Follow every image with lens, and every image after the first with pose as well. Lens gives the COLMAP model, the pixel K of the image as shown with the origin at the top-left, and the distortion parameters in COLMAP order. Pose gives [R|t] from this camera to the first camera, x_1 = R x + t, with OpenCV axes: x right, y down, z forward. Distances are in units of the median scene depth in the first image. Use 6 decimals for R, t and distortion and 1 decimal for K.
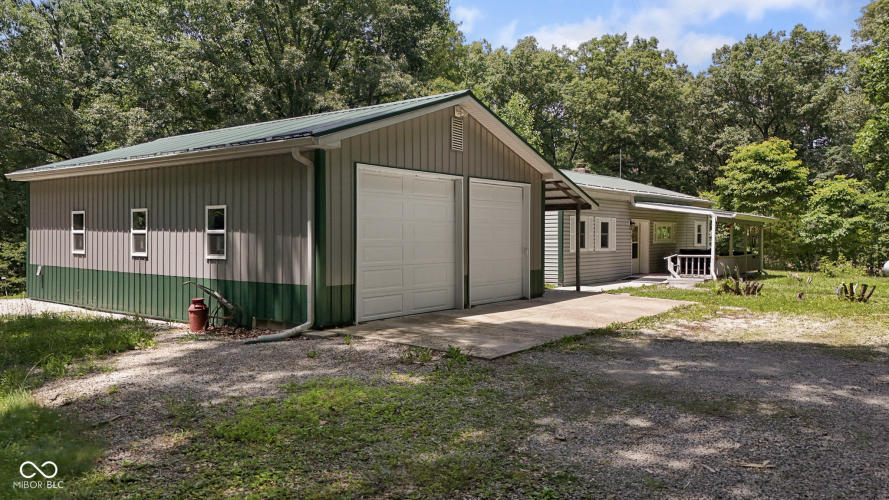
lens RADIAL K [[639.2, 0, 444.5], [0, 639.2, 250.0], [0, 0, 1]] dist [0.043593, -0.007599]
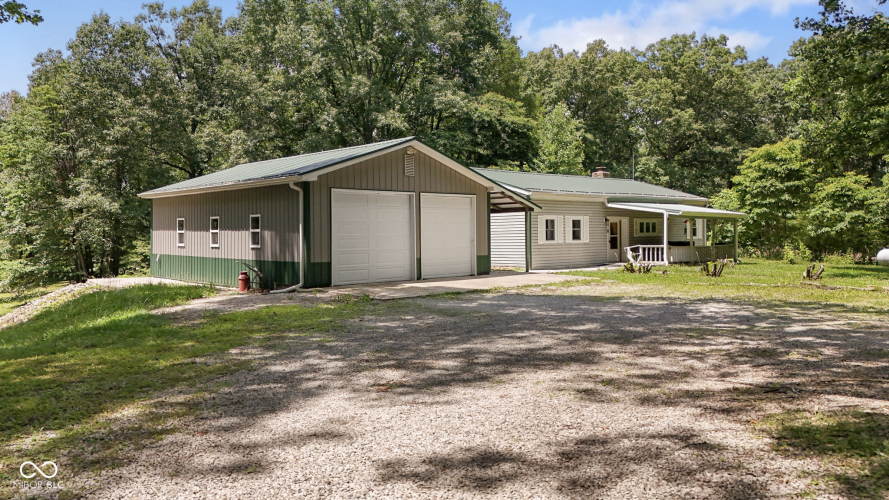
lens RADIAL K [[626.4, 0, 444.2], [0, 626.4, 235.7], [0, 0, 1]] dist [0.059028, -0.001085]
pose [[0.989081, -0.009483, -0.147065, 0.105008], [0.006895, 0.999813, -0.018094, 0.004899], [0.147209, 0.016883, 0.988961, -0.150534]]
